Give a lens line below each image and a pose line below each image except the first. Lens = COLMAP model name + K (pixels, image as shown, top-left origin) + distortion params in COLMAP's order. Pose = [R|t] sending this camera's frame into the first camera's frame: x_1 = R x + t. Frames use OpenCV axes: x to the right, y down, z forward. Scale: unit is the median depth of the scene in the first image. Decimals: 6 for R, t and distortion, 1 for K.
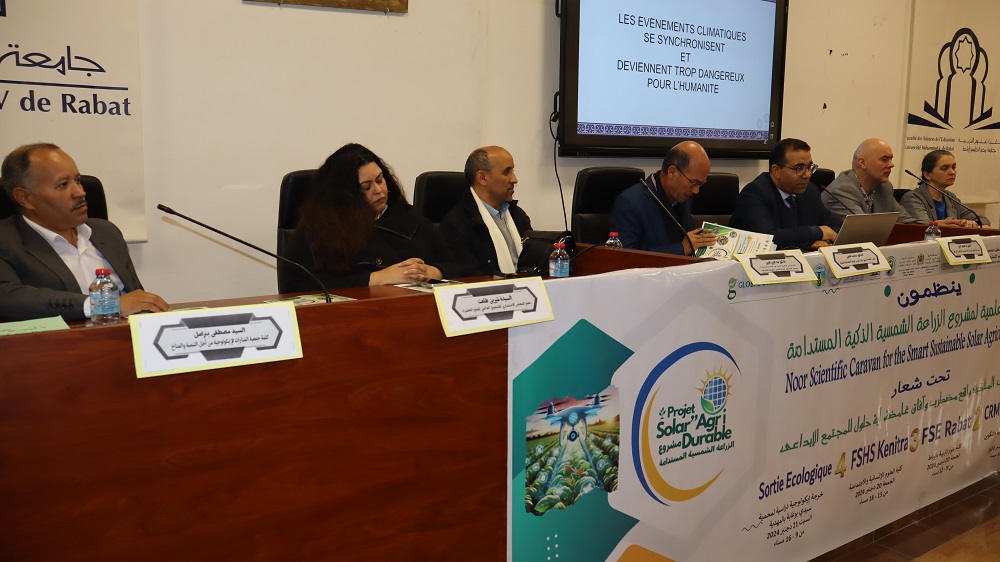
lens RADIAL K [[839.9, 0, 500.0], [0, 839.9, 281.0], [0, 0, 1]] dist [0.003946, -0.000736]
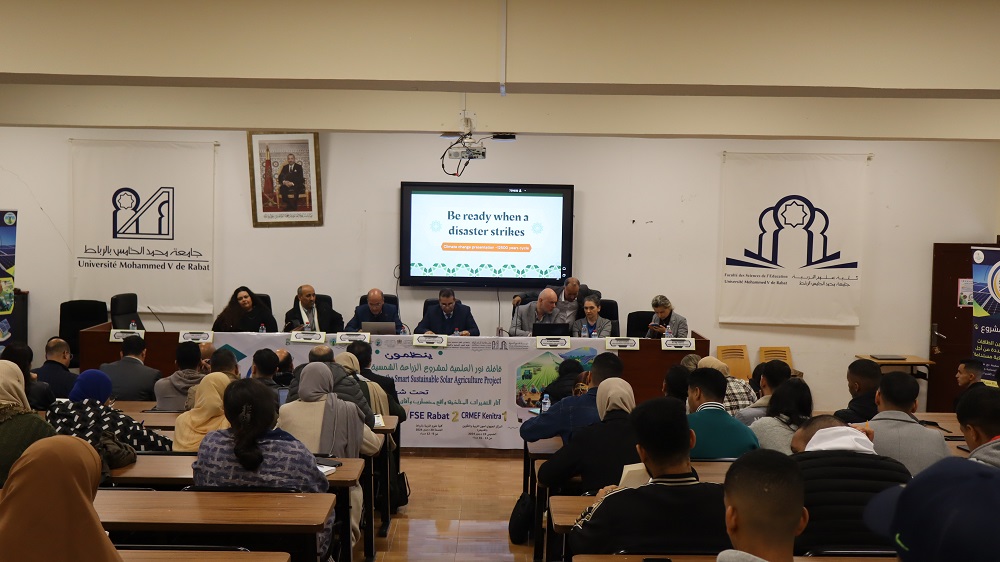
lens RADIAL K [[1109.9, 0, 500.0], [0, 1109.9, 281.0], [0, 0, 1]] dist [-0.007397, -0.003061]
pose [[0.808521, 0.049651, -0.586369, 2.477119], [-0.093904, 0.994552, -0.045266, -0.077379], [0.580927, 0.091661, 0.808778, -1.425236]]
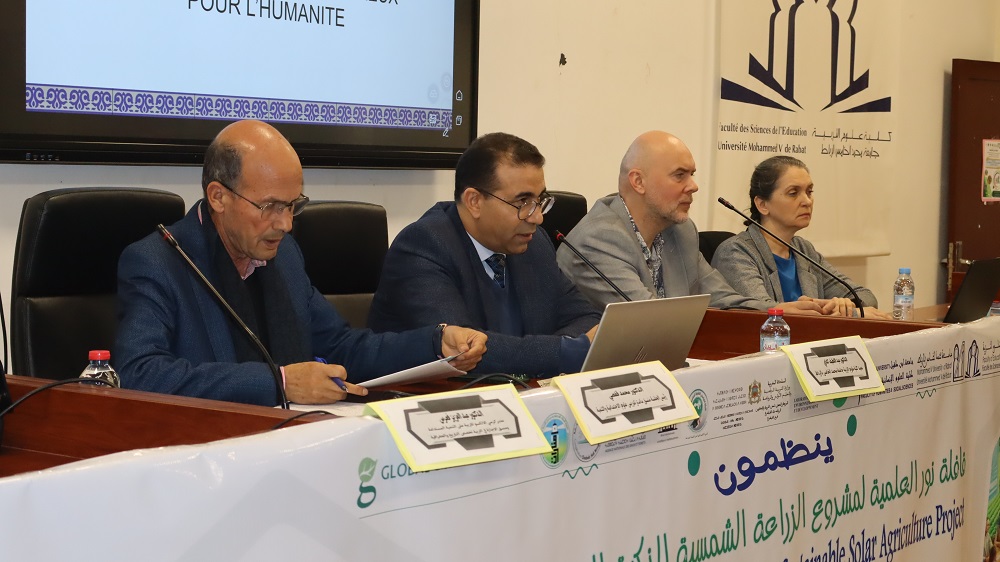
lens RADIAL K [[1827.8, 0, 500.0], [0, 1827.8, 281.0], [0, 0, 1]] dist [0.009720, -0.029066]
pose [[0.947580, -0.009911, 0.319364, 0.029360], [0.033242, 0.997153, -0.067688, -0.021154], [-0.317783, 0.074756, 0.945212, 0.054302]]
